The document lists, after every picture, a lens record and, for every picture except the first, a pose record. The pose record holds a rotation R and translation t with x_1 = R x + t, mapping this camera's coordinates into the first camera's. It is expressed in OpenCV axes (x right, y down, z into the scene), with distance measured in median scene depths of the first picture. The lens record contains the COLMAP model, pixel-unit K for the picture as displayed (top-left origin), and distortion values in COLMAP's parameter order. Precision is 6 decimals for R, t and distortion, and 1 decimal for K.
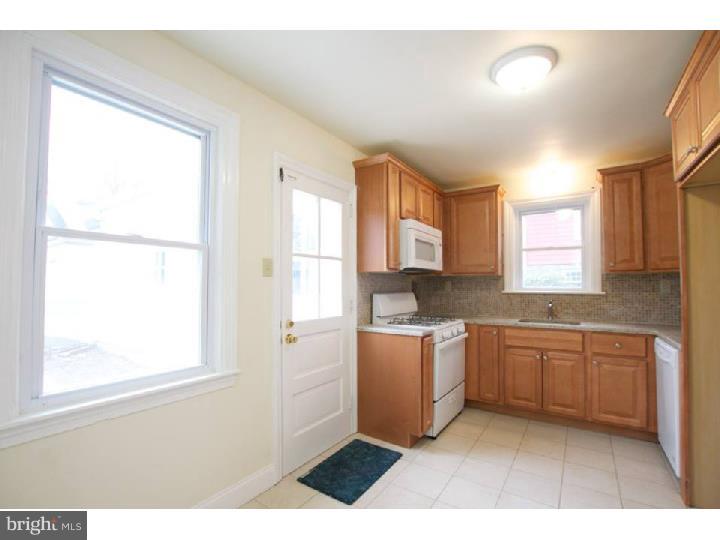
lens RADIAL K [[331.5, 0, 356.2], [0, 331.5, 270.7], [0, 0, 1]] dist [-0.030388, 0.001855]
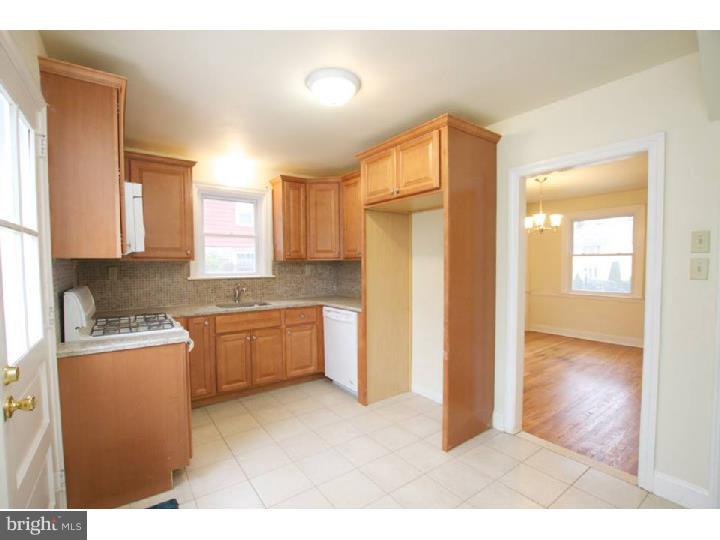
lens RADIAL K [[331.5, 0, 358.8], [0, 331.5, 274.1], [0, 0, 1]] dist [-0.030388, 0.001855]
pose [[0.343577, -0.032658, 0.938556, -0.325607], [-0.033325, 0.998342, 0.046937, -0.009694], [-0.938533, -0.047404, 0.341919, 0.296097]]
